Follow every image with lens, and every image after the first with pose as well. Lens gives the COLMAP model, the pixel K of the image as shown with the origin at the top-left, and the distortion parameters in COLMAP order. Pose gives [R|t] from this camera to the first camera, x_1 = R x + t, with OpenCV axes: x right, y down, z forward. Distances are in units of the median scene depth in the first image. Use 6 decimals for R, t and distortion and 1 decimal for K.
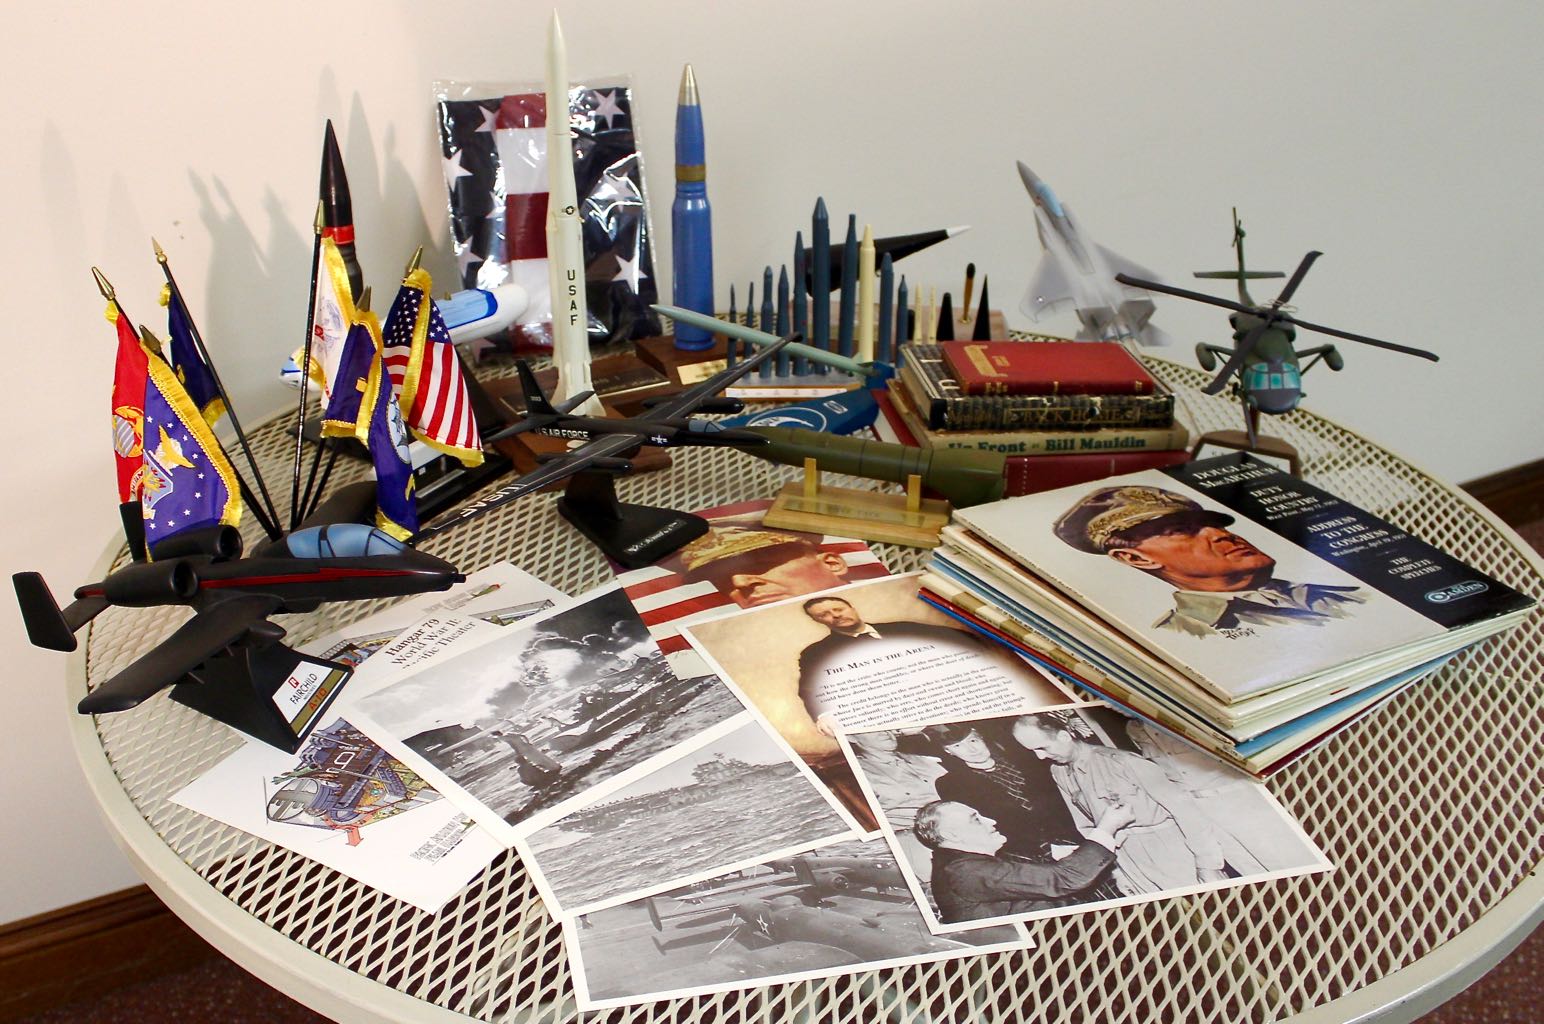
lens RADIAL K [[1648.8, 0, 772.0], [0, 1648.8, 543.3], [0, 0, 1]] dist [-0.145485, 0.016099]
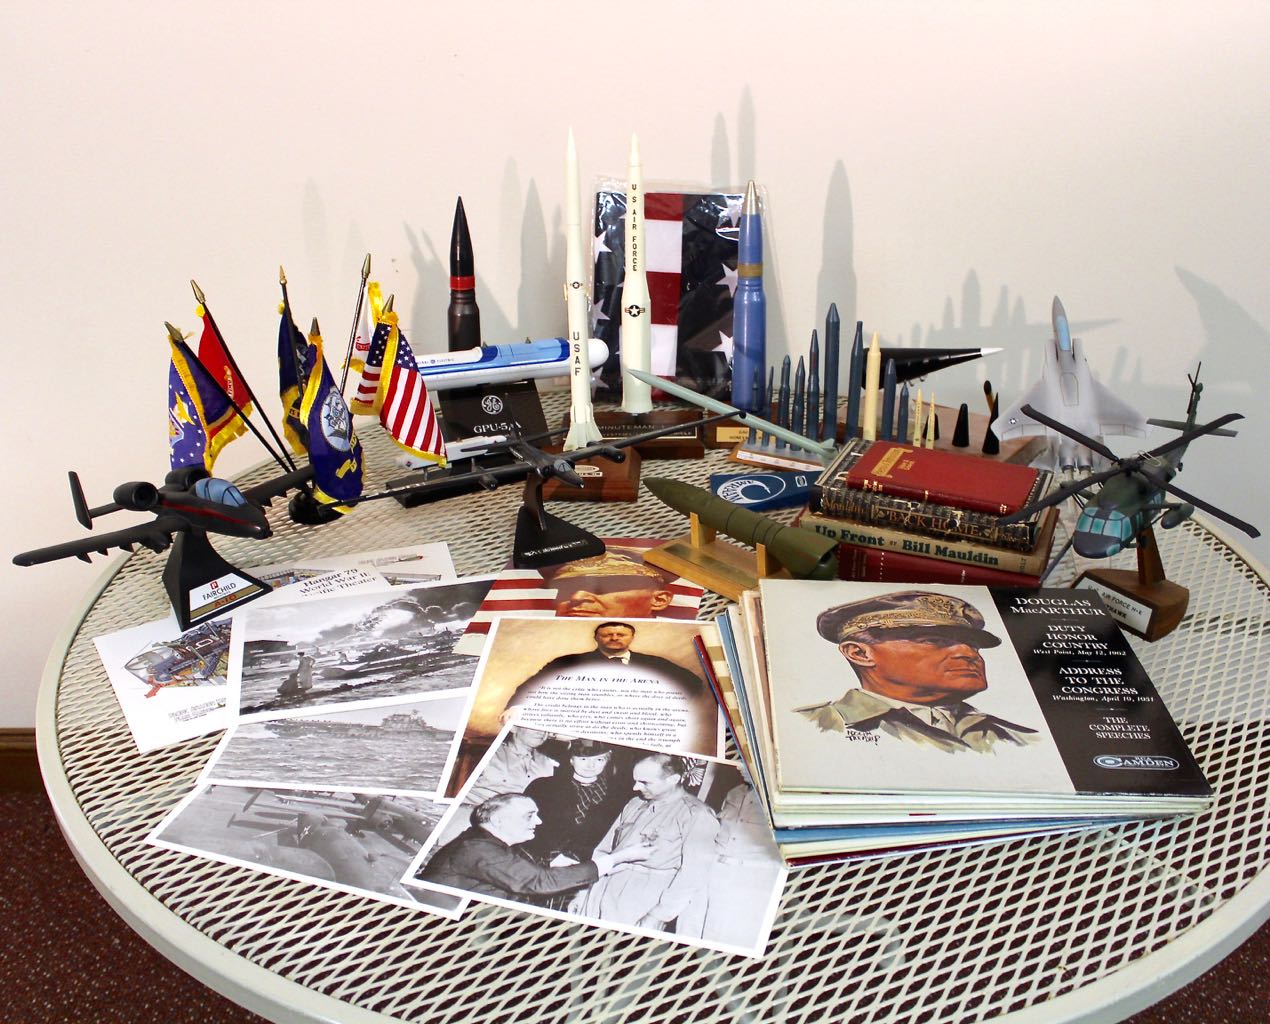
lens RADIAL K [[1372.1, 0, 635.0], [0, 1372.1, 512.0], [0, 0, 1]] dist [-0.140567, 0.050843]
pose [[0.857387, 0.194547, -0.476486, 0.508786], [-0.211980, 0.977117, 0.017517, -0.067133], [0.468990, 0.085987, 0.879008, 0.117402]]
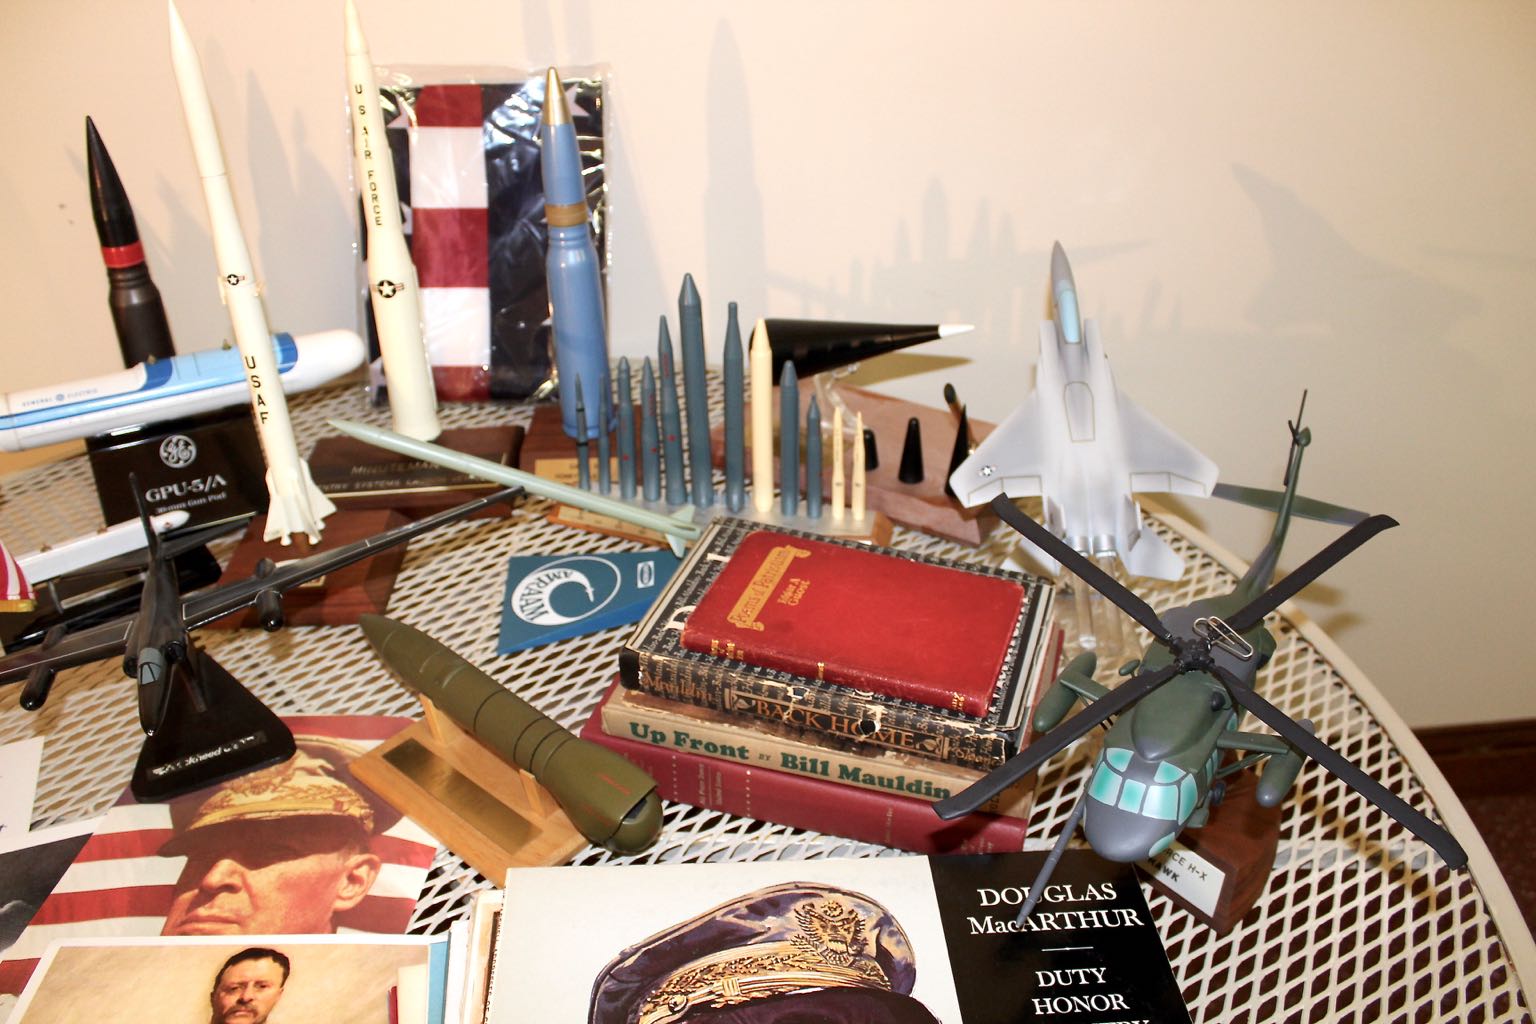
lens RADIAL K [[1312.8, 0, 764.6], [0, 1312.8, 532.3], [0, 0, 1]] dist [-0.159996, 0.145777]
pose [[0.897383, 0.214326, -0.385704, 0.378742], [-0.166376, 0.973946, 0.154107, -0.248137], [0.408684, -0.074121, 0.909661, 0.633465]]
